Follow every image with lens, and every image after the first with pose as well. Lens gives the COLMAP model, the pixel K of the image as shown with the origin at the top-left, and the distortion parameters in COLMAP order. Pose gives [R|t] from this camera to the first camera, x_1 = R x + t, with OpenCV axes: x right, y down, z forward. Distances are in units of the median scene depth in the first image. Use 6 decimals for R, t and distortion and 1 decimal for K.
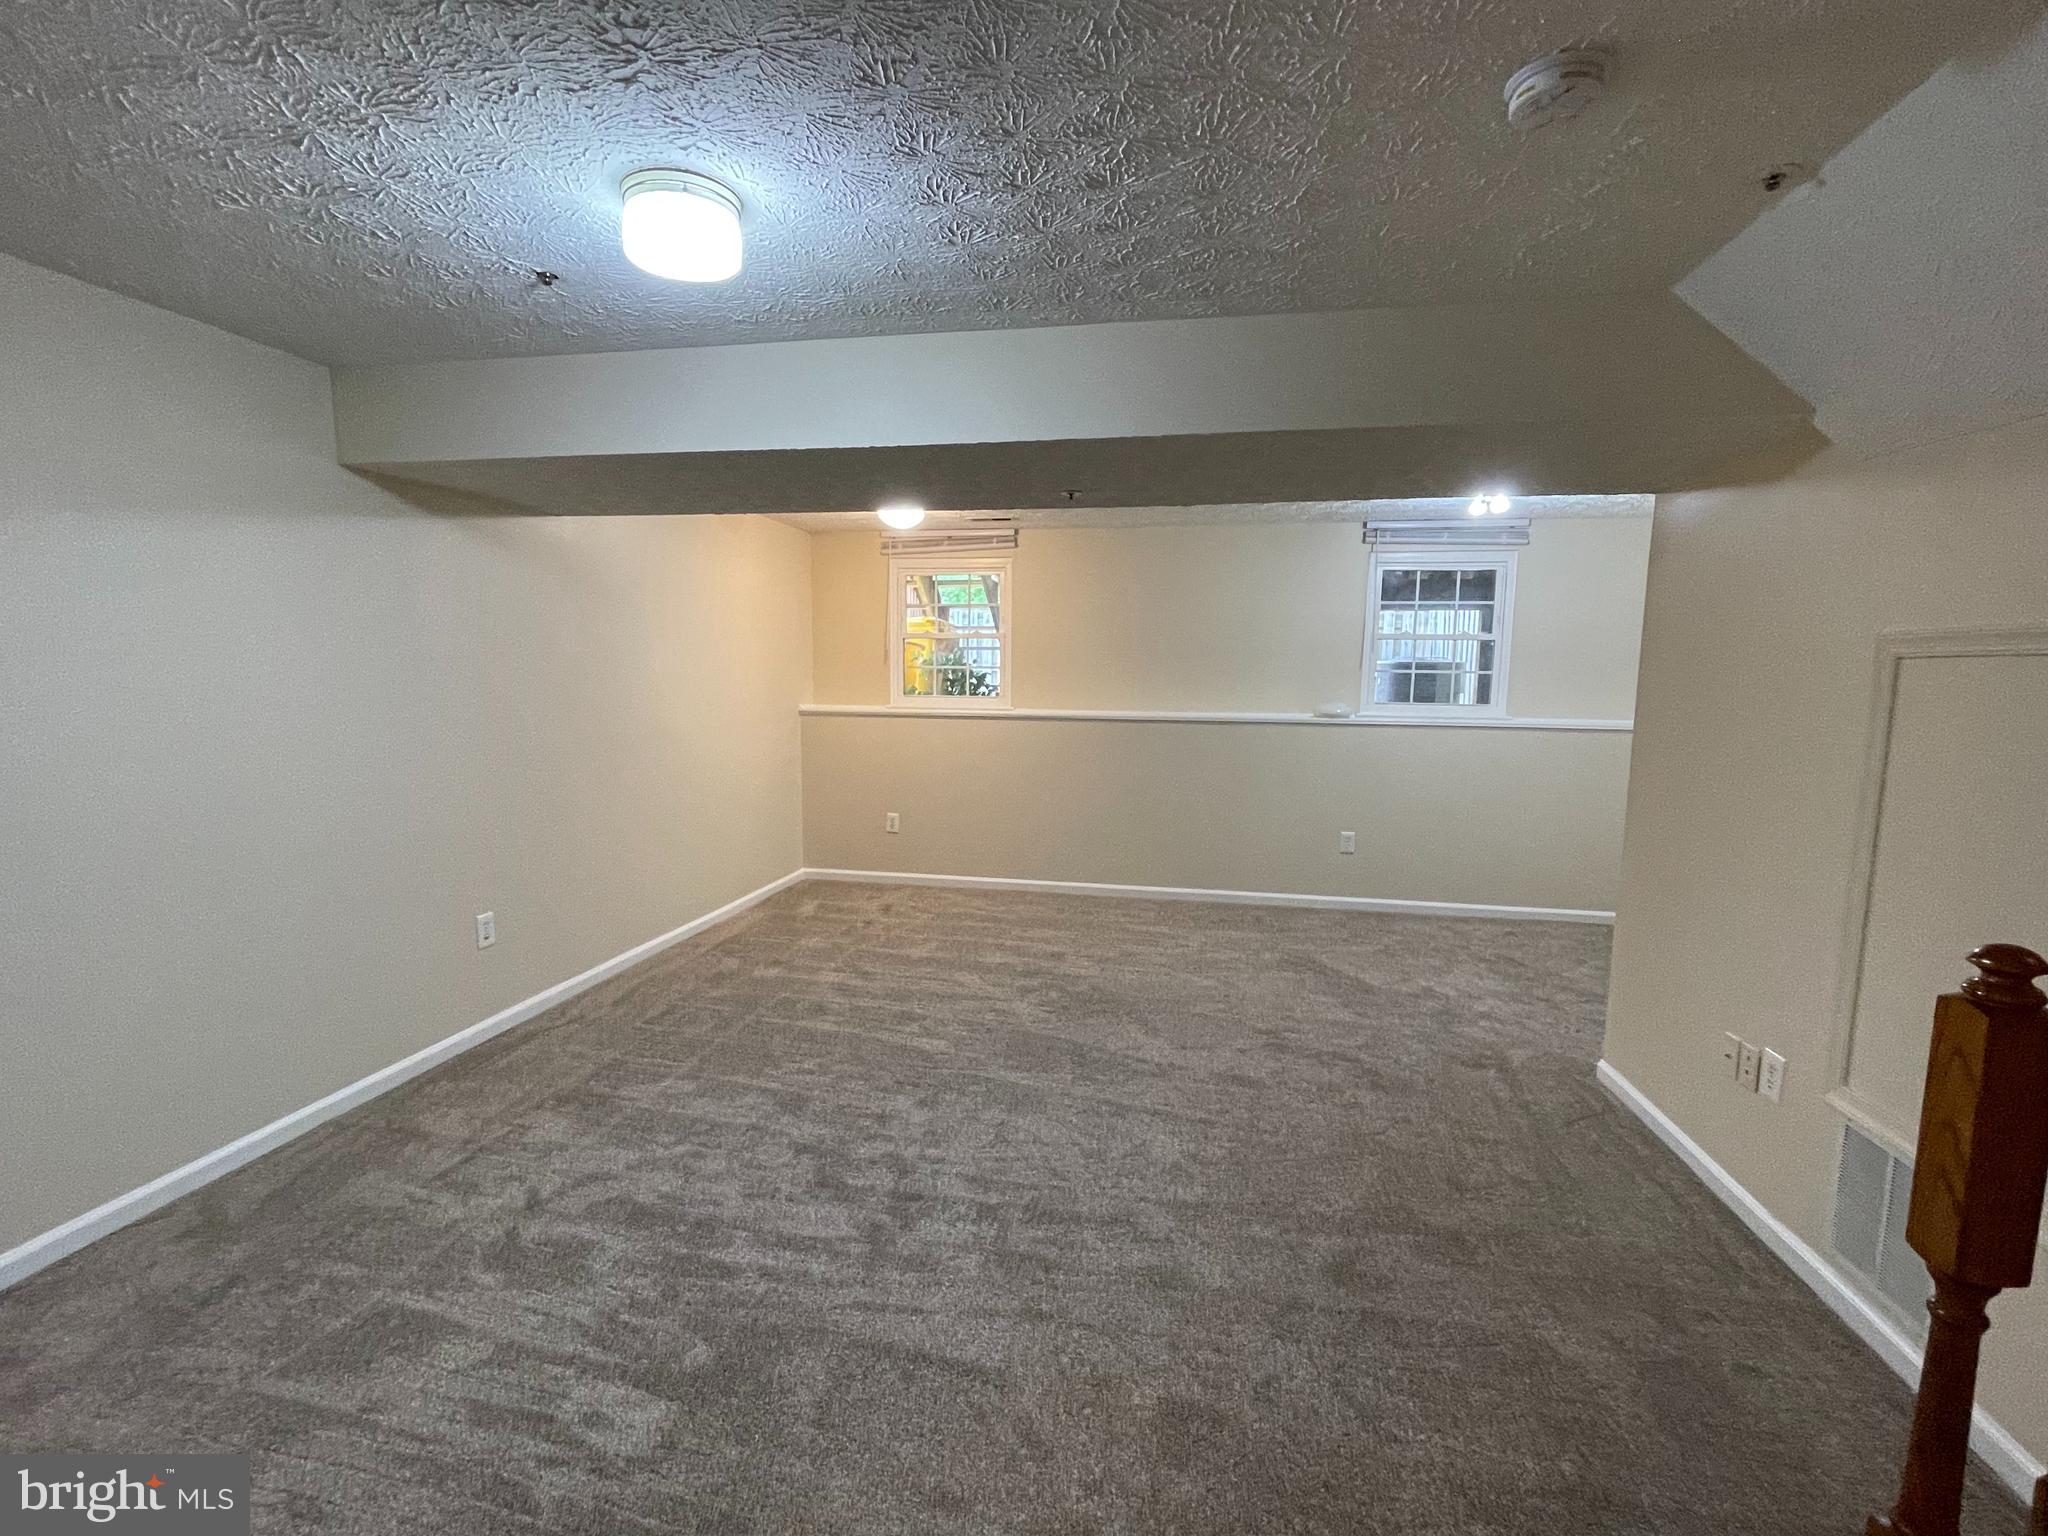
lens RADIAL K [[939.5, 0, 976.2], [0, 939.5, 772.4], [0, 0, 1]] dist [0.003309, 0.003331]
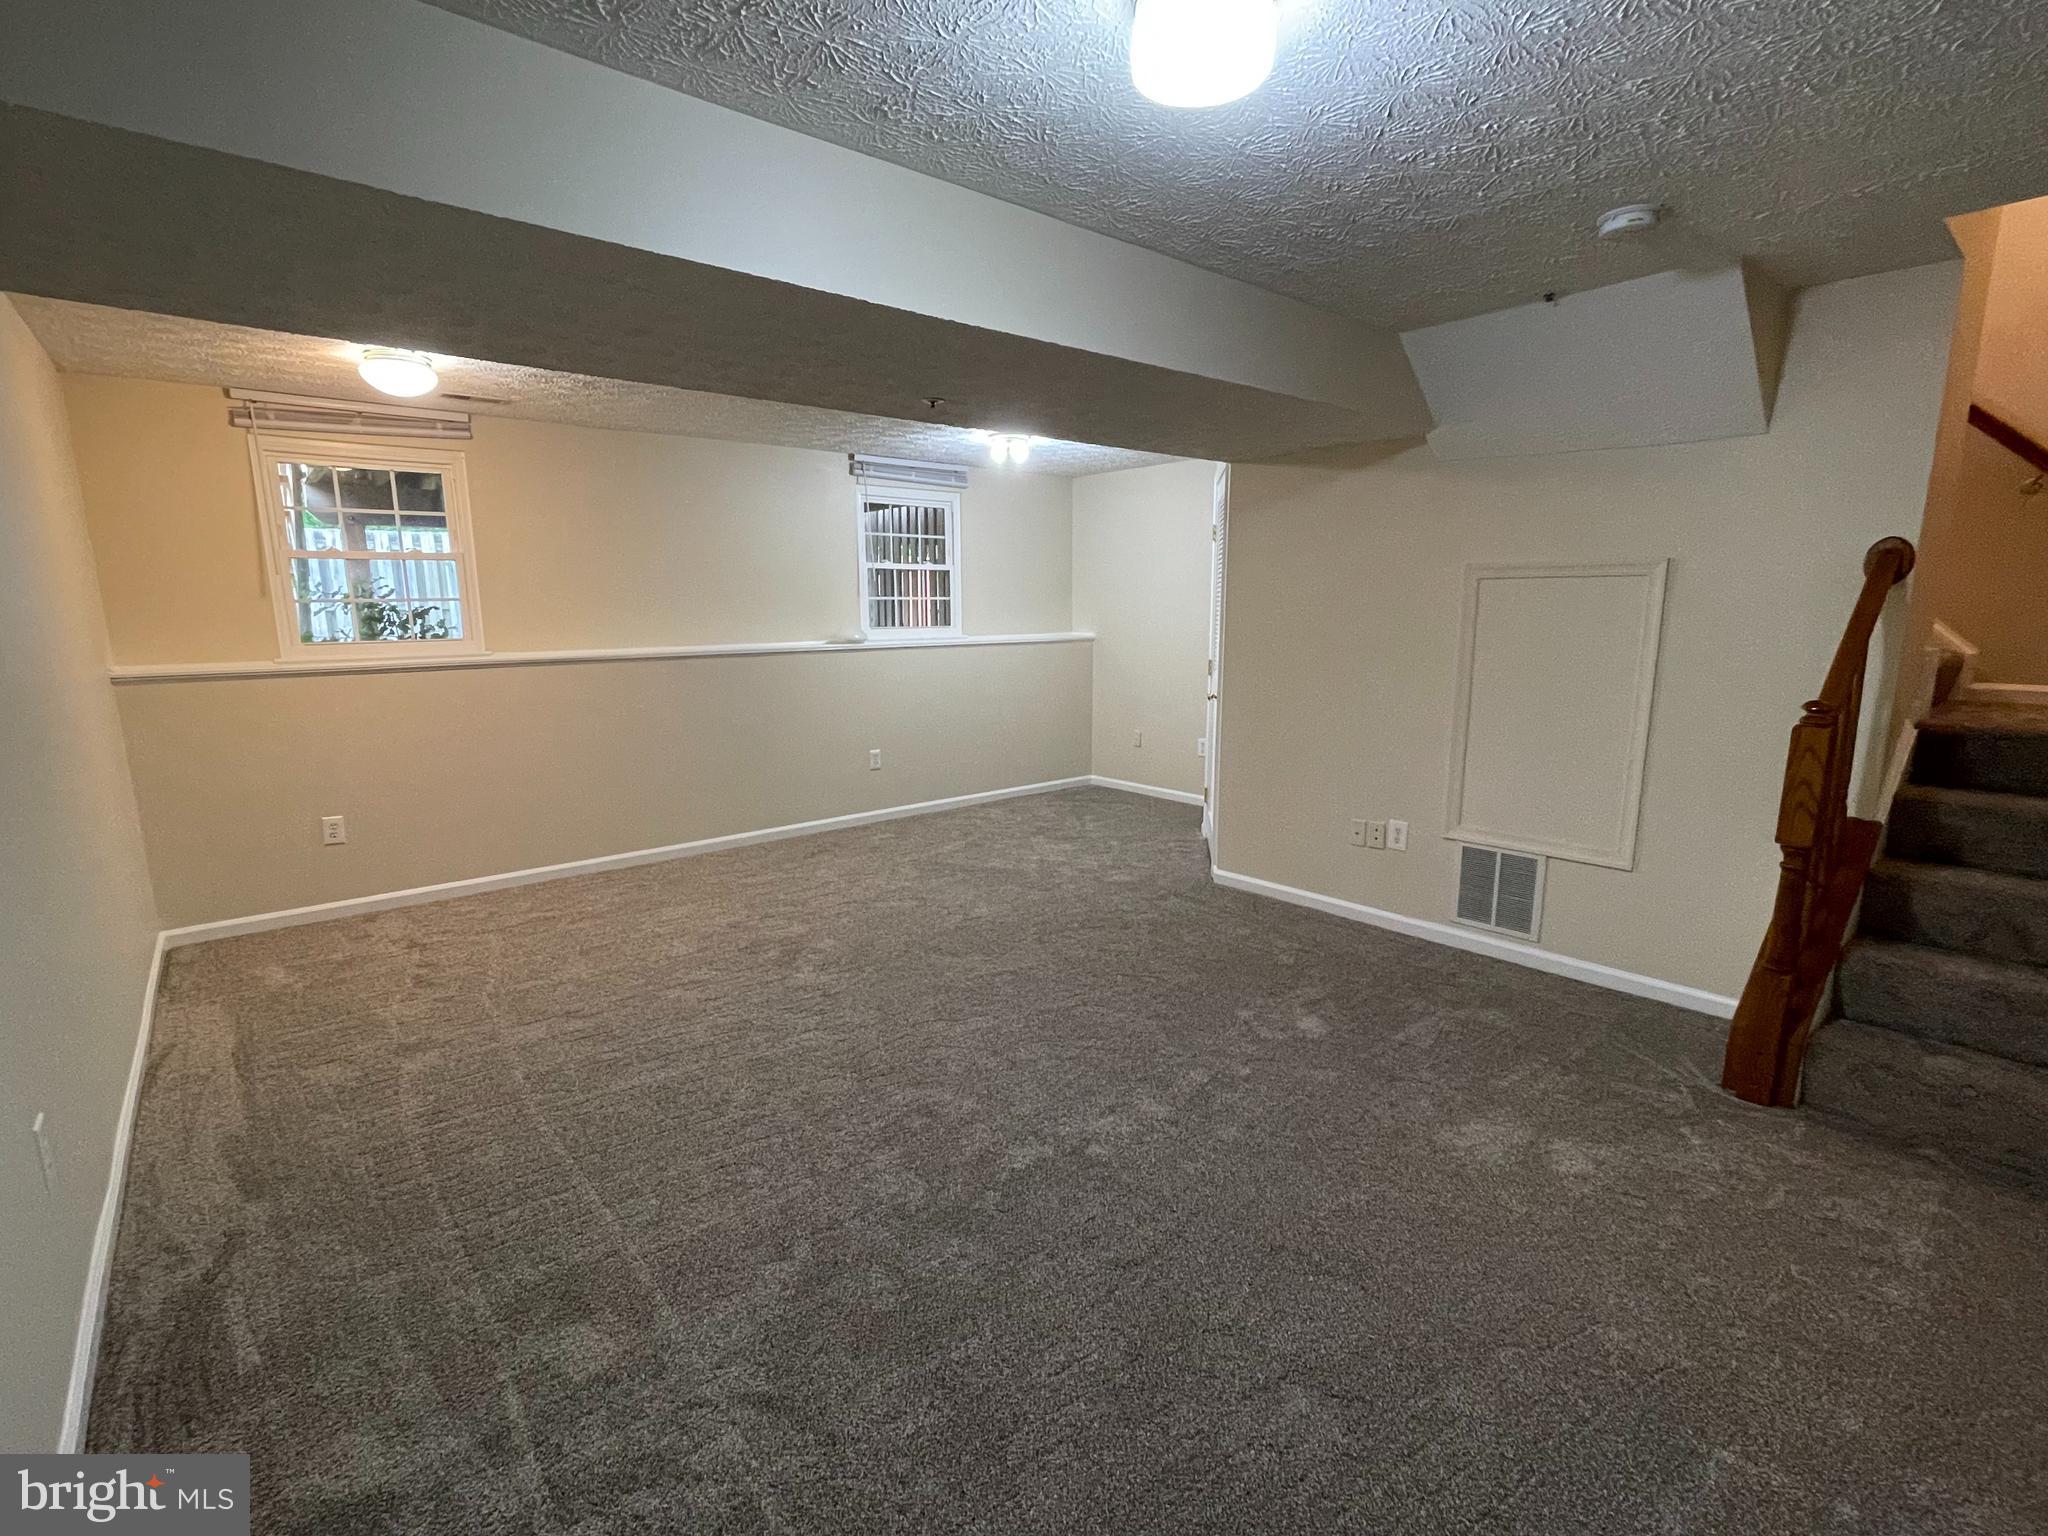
lens RADIAL K [[939.5, 0, 1068.8], [0, 939.5, 769.1], [0, 0, 1]] dist [0.003309, 0.003331]
pose [[0.623022, -0.154091, 0.766877, -0.362474], [0.102008, 0.988037, 0.115657, -0.020272], [-0.775525, 0.006170, 0.631287, 0.190500]]
